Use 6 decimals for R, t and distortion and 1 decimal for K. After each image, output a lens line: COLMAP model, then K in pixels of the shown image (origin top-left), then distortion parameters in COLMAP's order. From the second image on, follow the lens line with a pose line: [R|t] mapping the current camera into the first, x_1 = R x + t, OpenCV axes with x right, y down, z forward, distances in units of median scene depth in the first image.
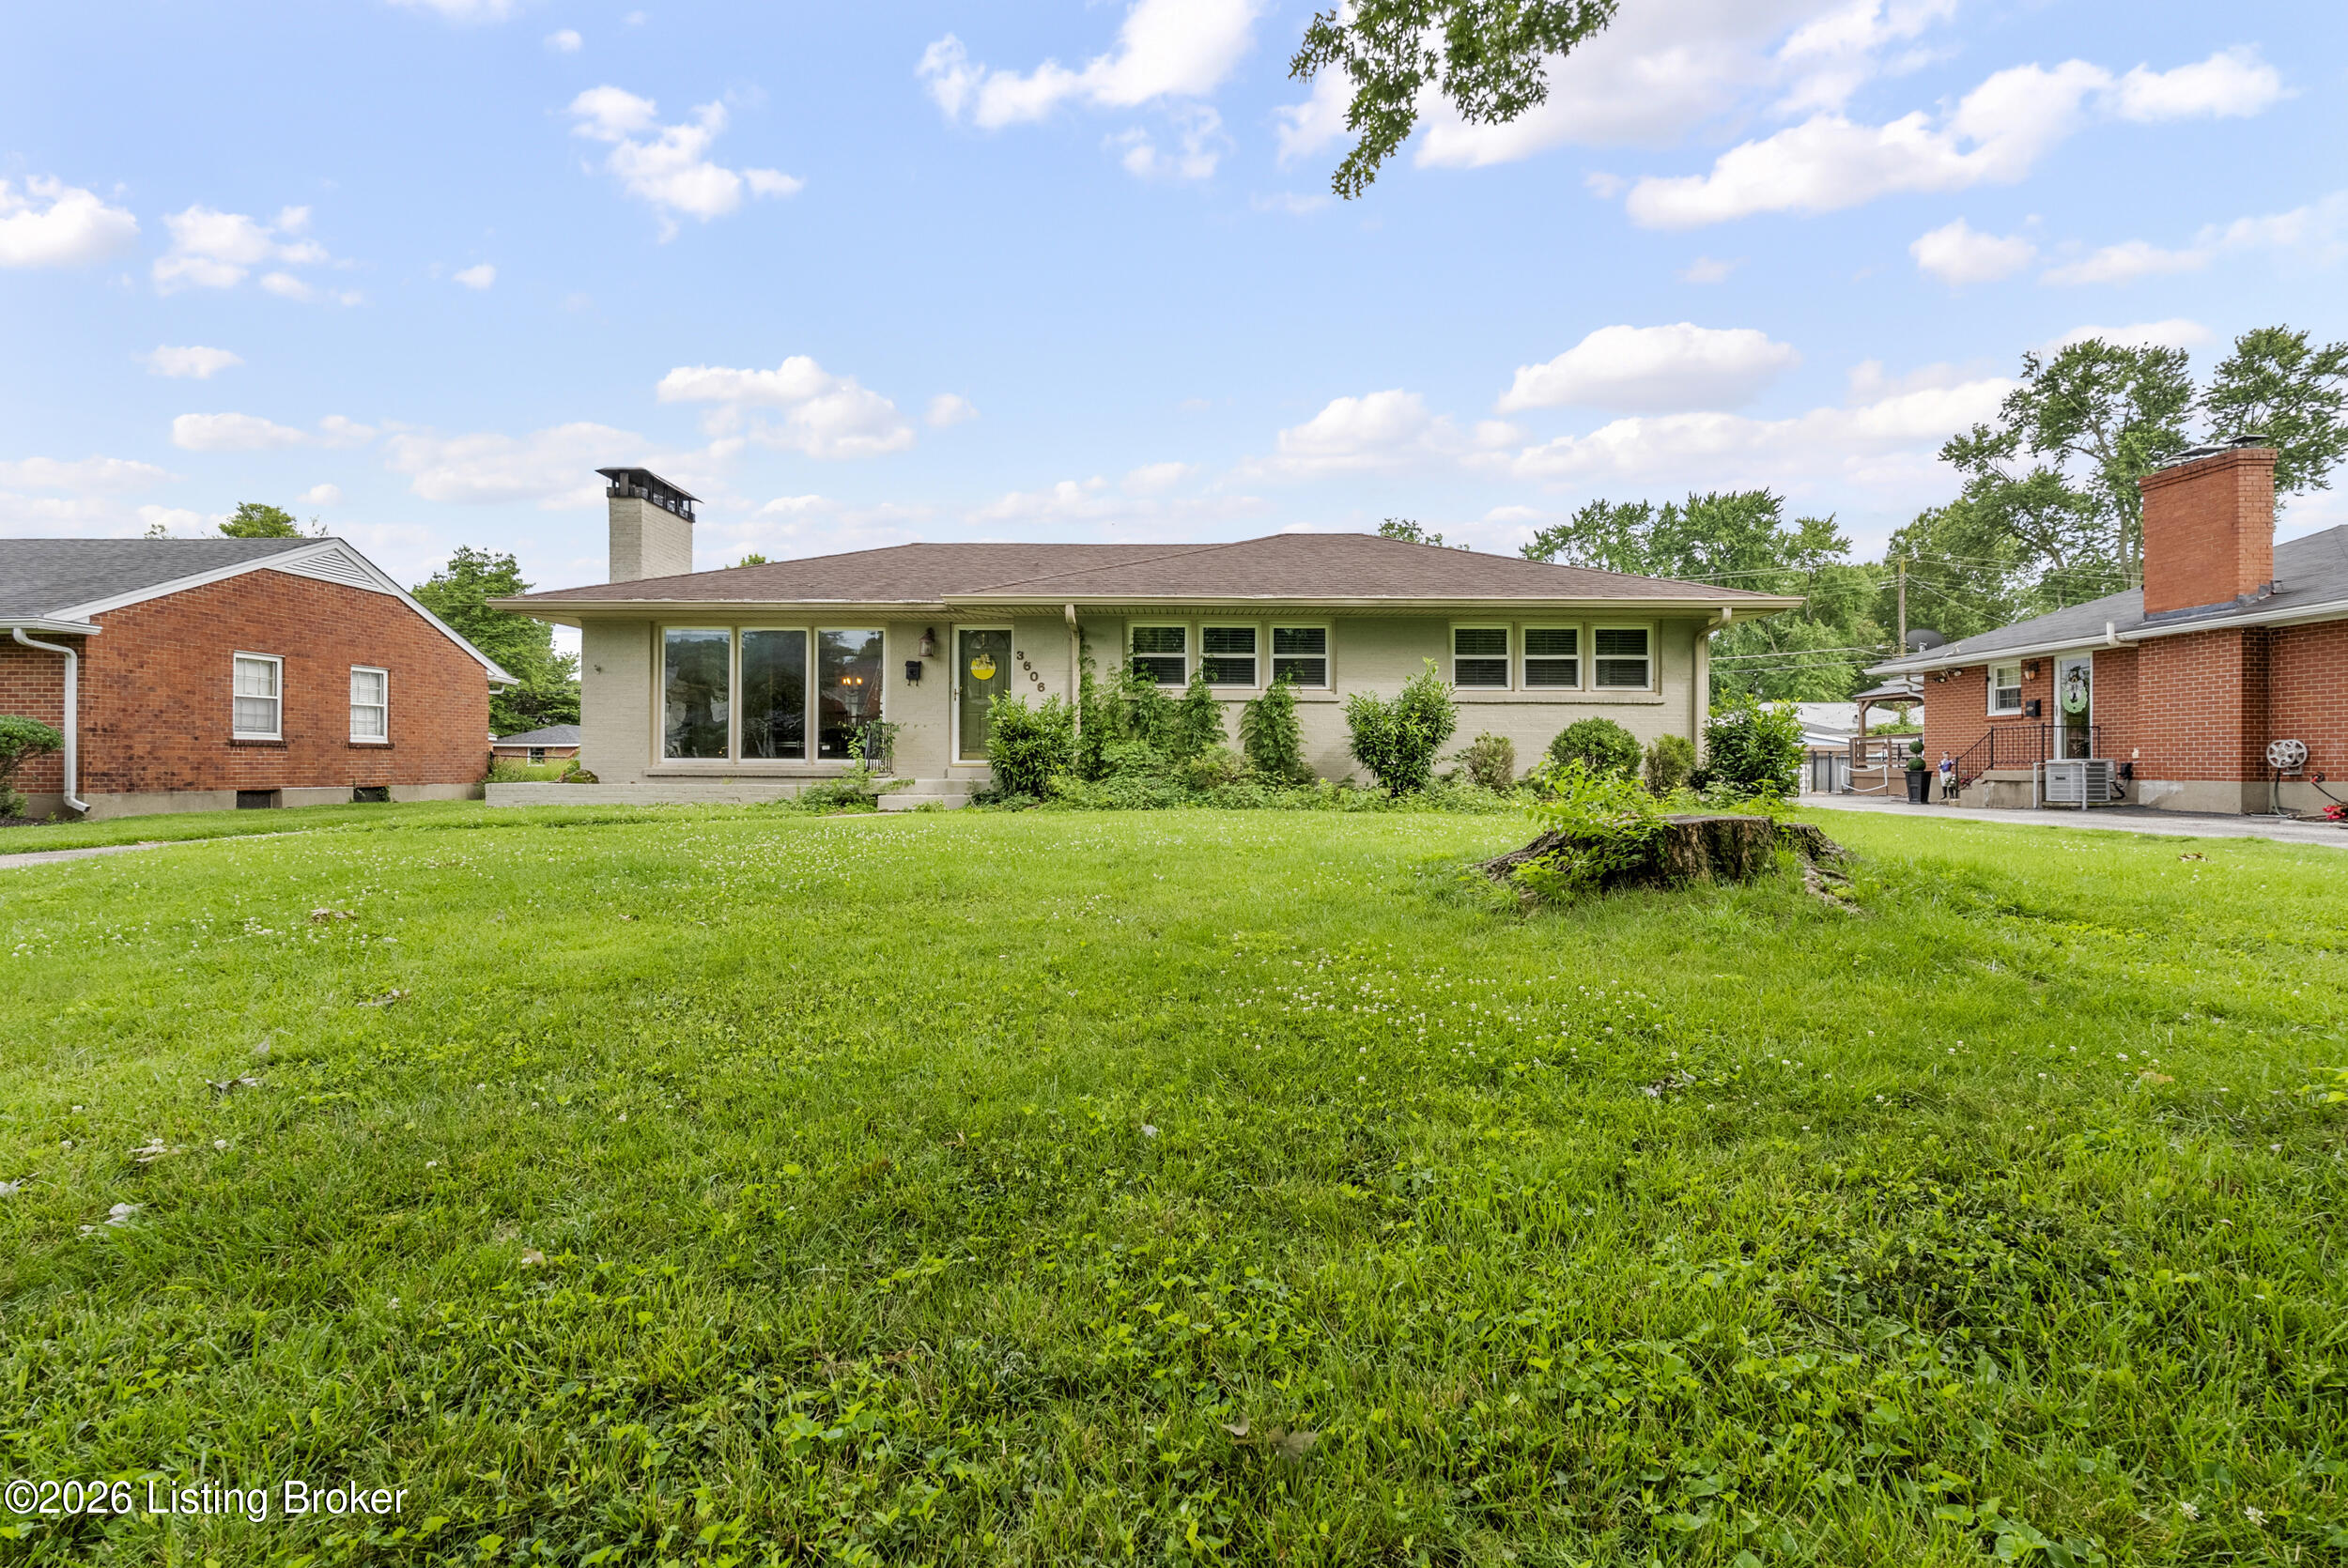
lens RADIAL K [[1040.4, 0, 1174.1], [0, 1040.4, 776.3], [0, 0, 1]] dist [-0.001225, -0.000010]
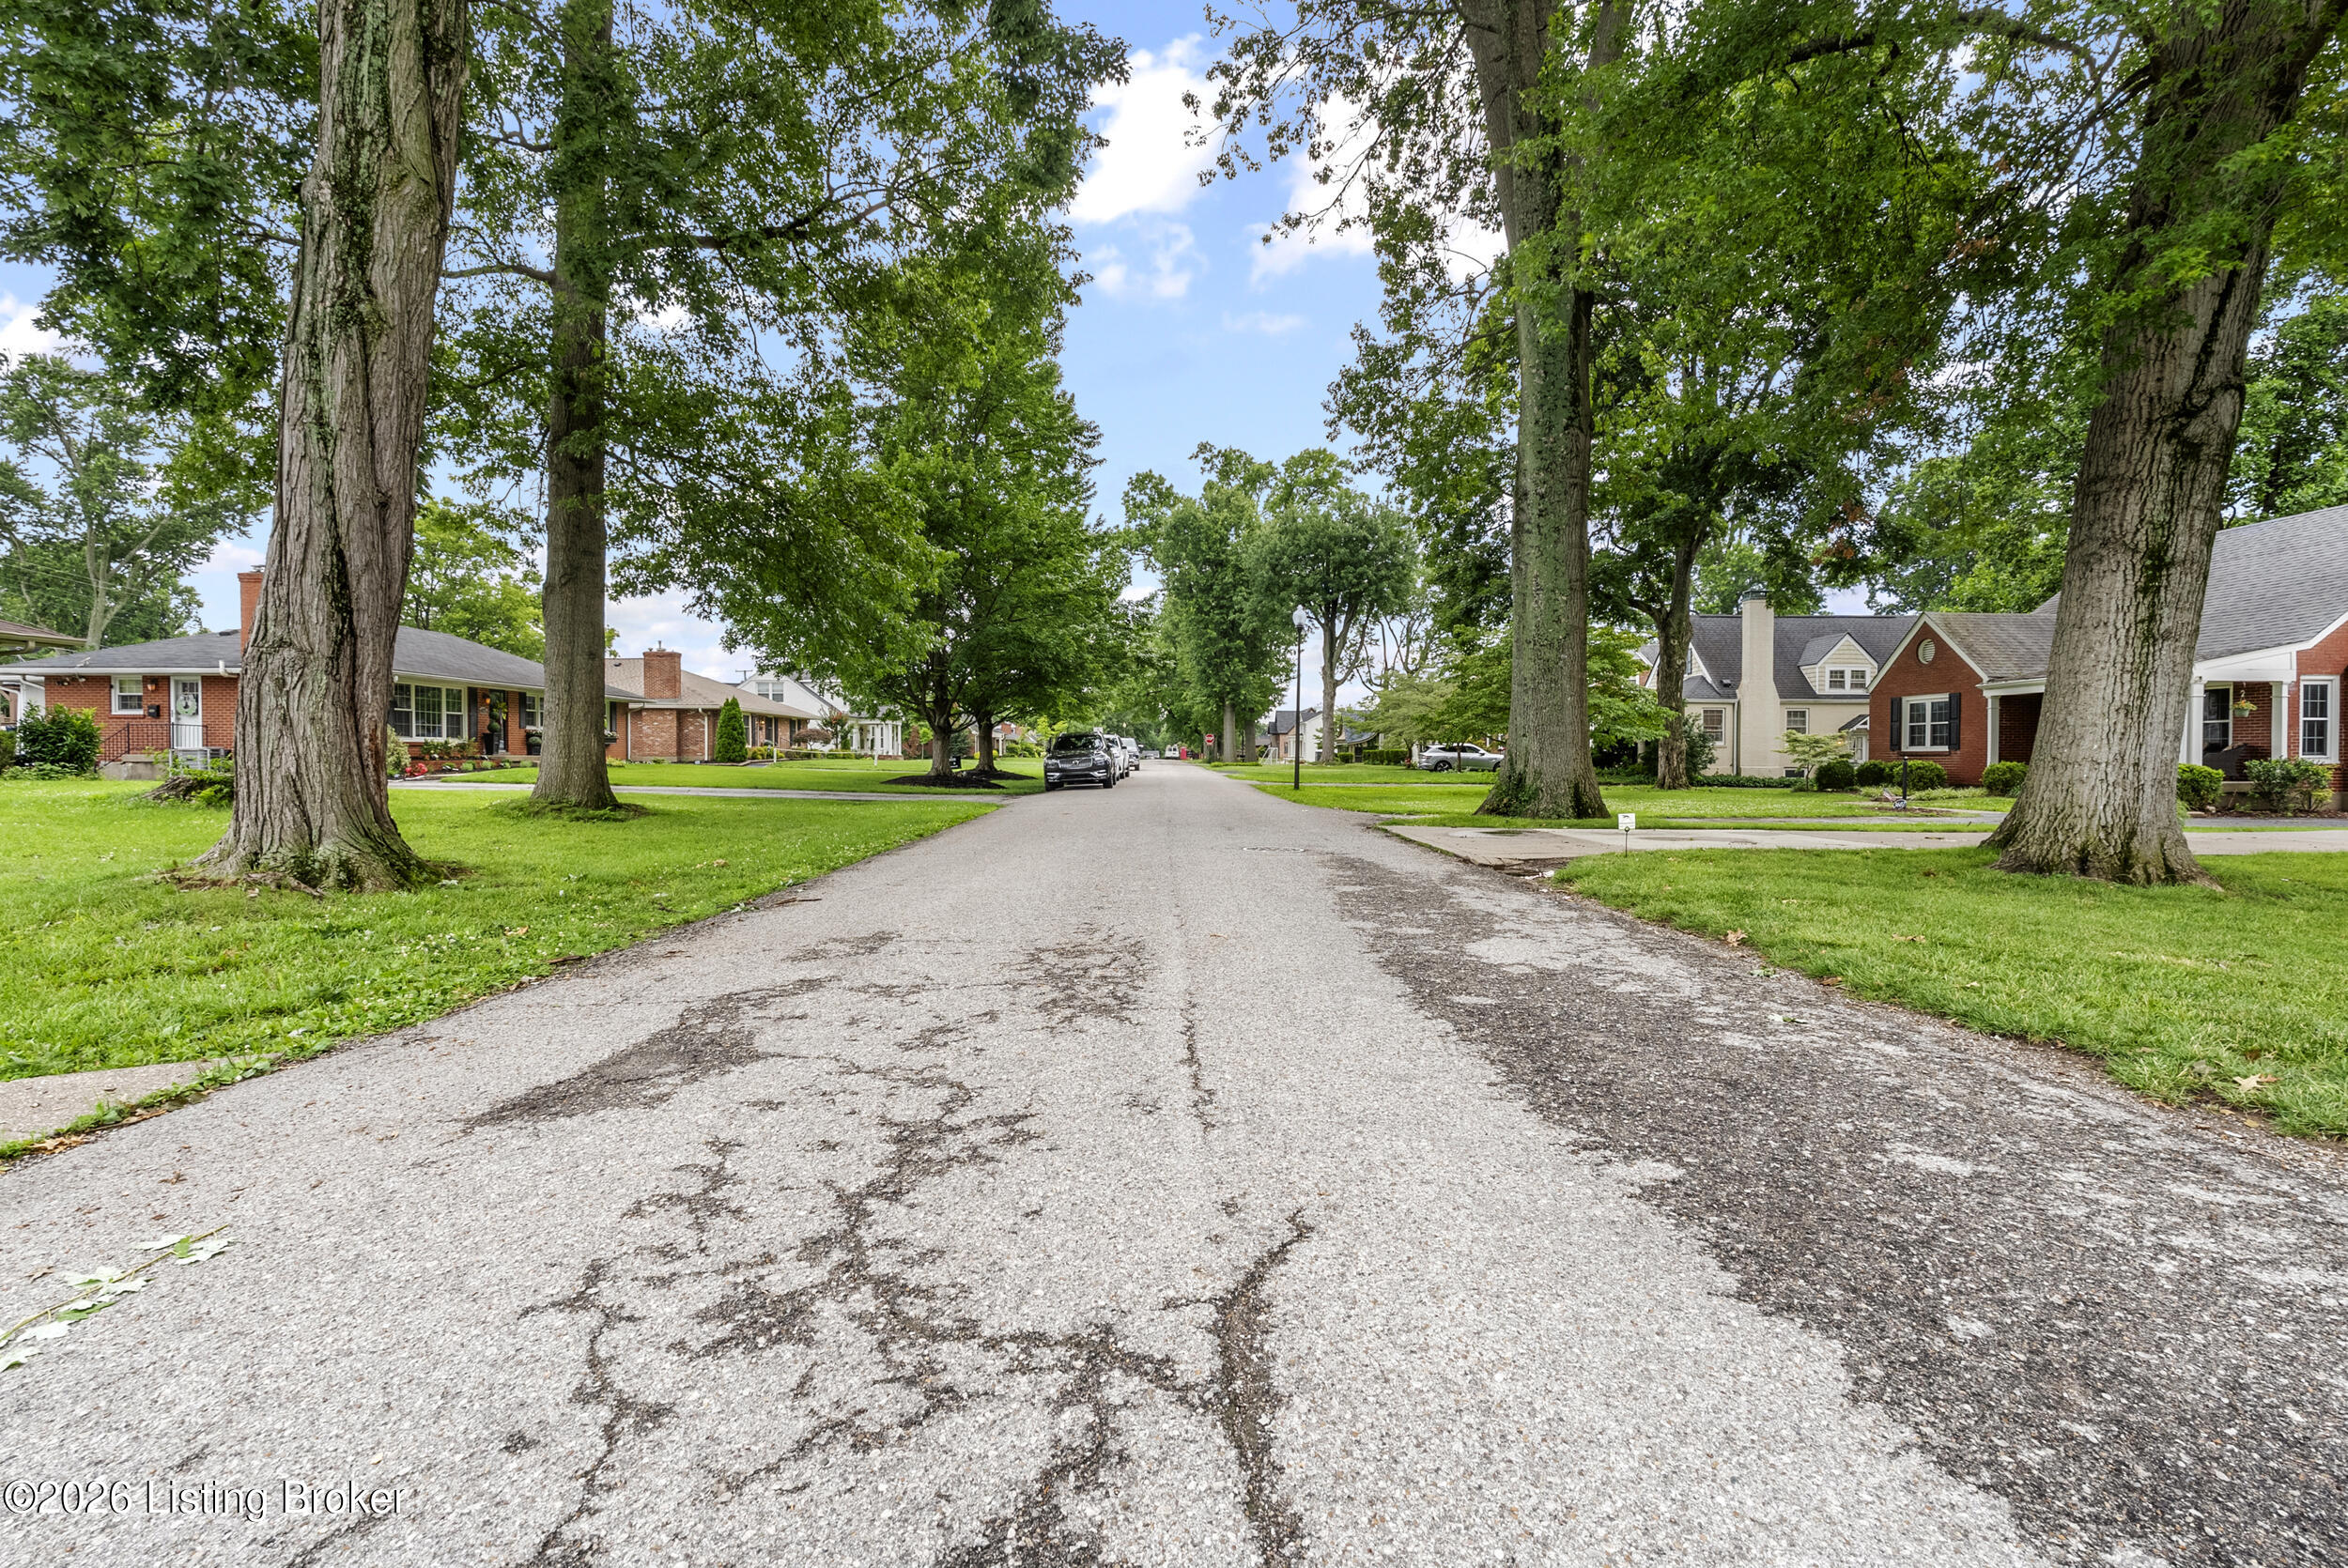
lens RADIAL K [[1082.7, 0, 1174.0], [0, 1082.7, 784.0], [0, 0, 1]] dist [-0.000391, -0.000172]
pose [[-0.003737, -0.029845, 0.999548, -0.829211], [0.010206, 0.999501, 0.029882, 0.004320], [-0.999941, 0.010313, -0.003431, -0.475364]]
